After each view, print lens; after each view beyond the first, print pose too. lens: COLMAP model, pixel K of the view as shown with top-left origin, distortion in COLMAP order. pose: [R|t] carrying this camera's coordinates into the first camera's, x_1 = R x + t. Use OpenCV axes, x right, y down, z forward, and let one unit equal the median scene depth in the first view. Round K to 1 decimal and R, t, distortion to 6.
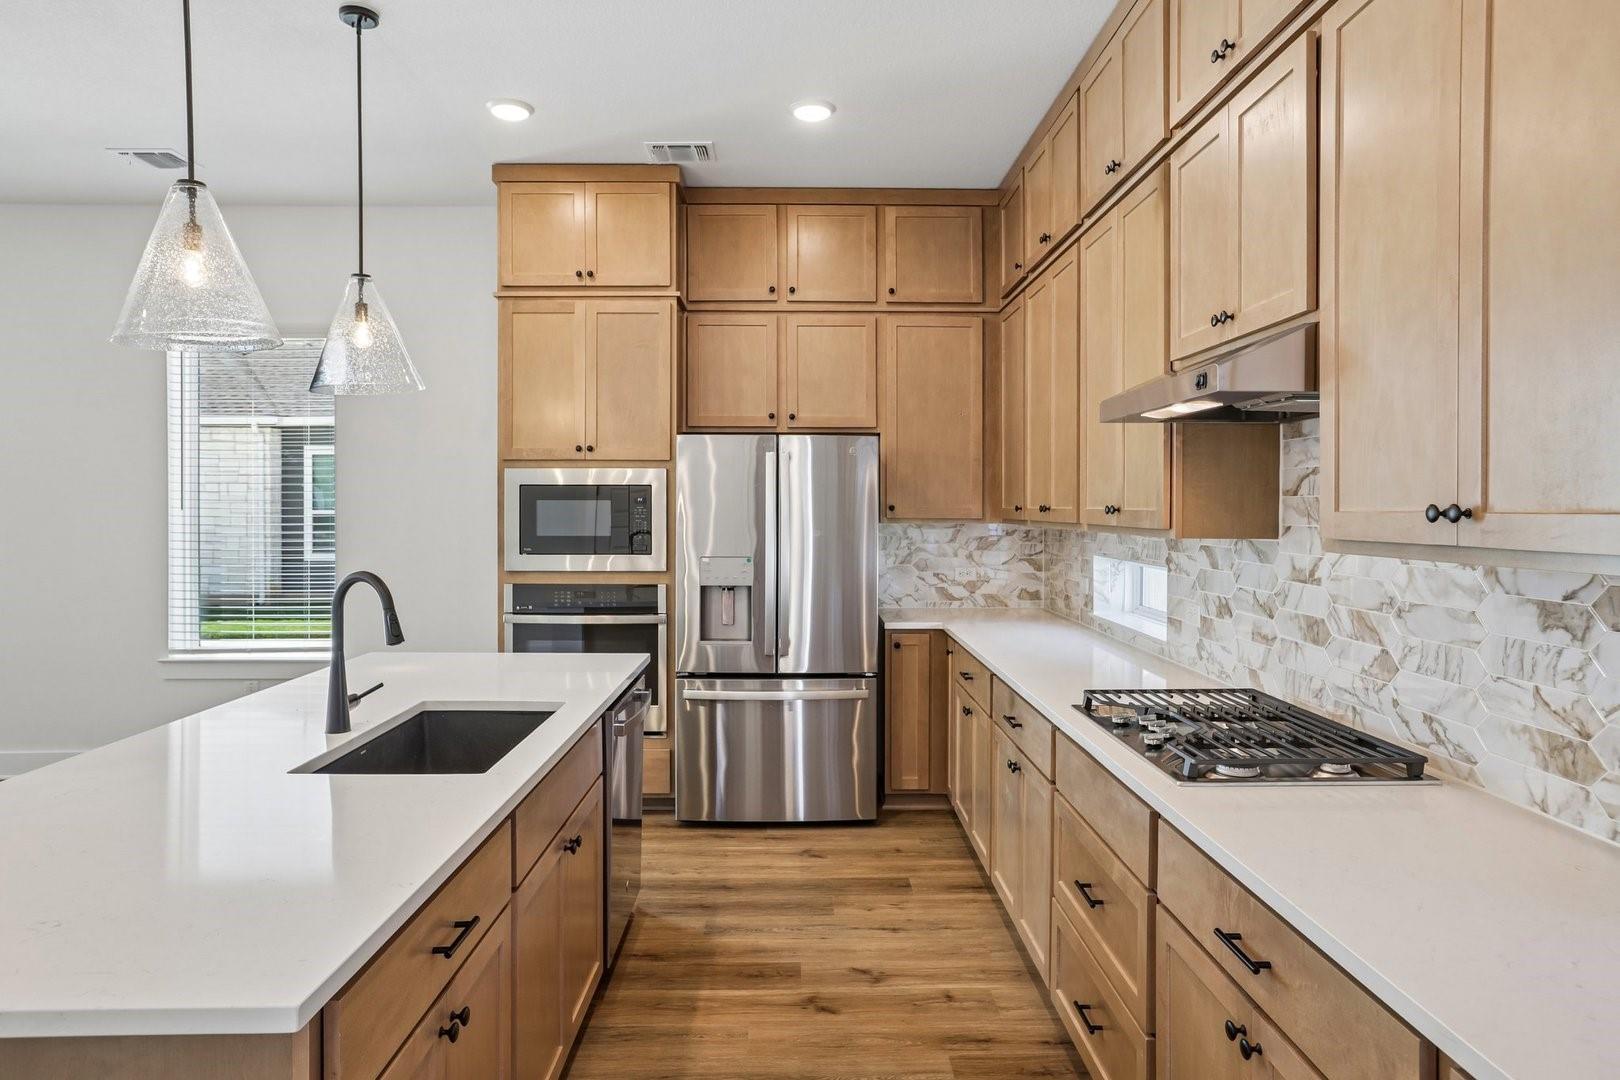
lens RADIAL K [[976.8, 0, 812.0], [0, 976.8, 478.4], [0, 0, 1]] dist [-0.000771, -0.000188]
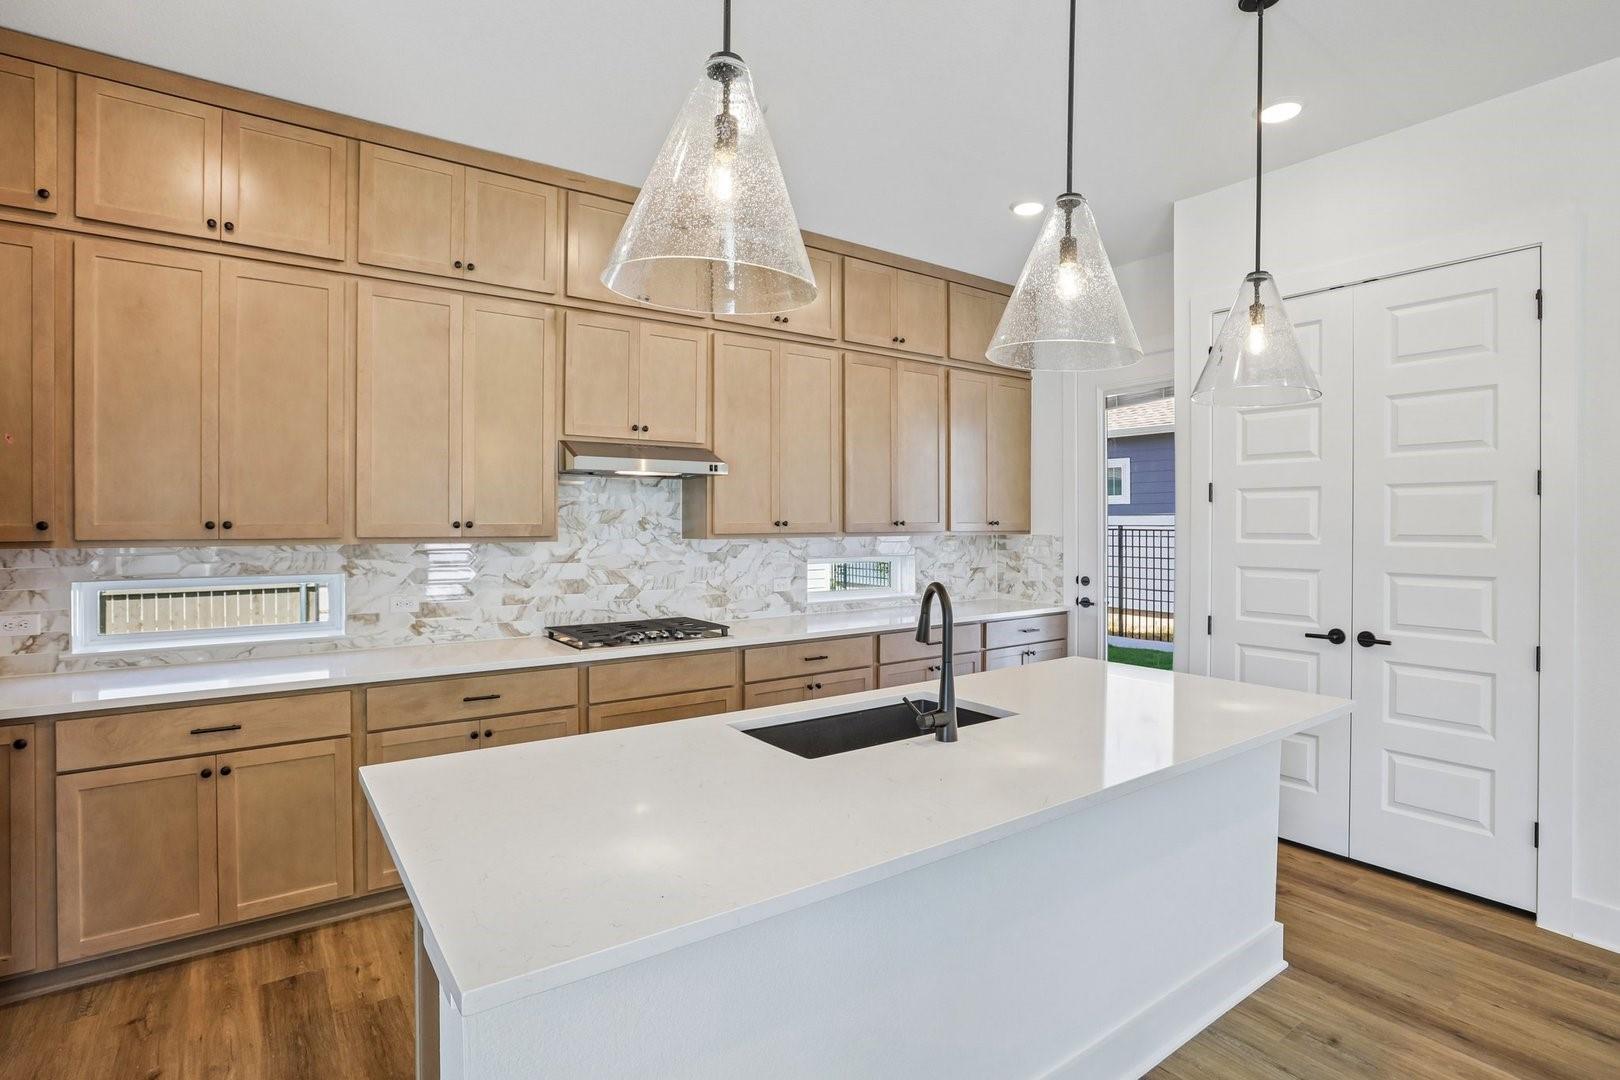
lens RADIAL K [[815.2, 0, 814.3], [0, 815.2, 517.7], [0, 0, 1]] dist [-0.018174, 0.000794]
pose [[-0.578130, 0.002251, 0.815941, -1.051785], [-0.024986, 0.999478, -0.020461, 0.042371], [-0.815562, -0.032216, -0.577772, 1.532335]]
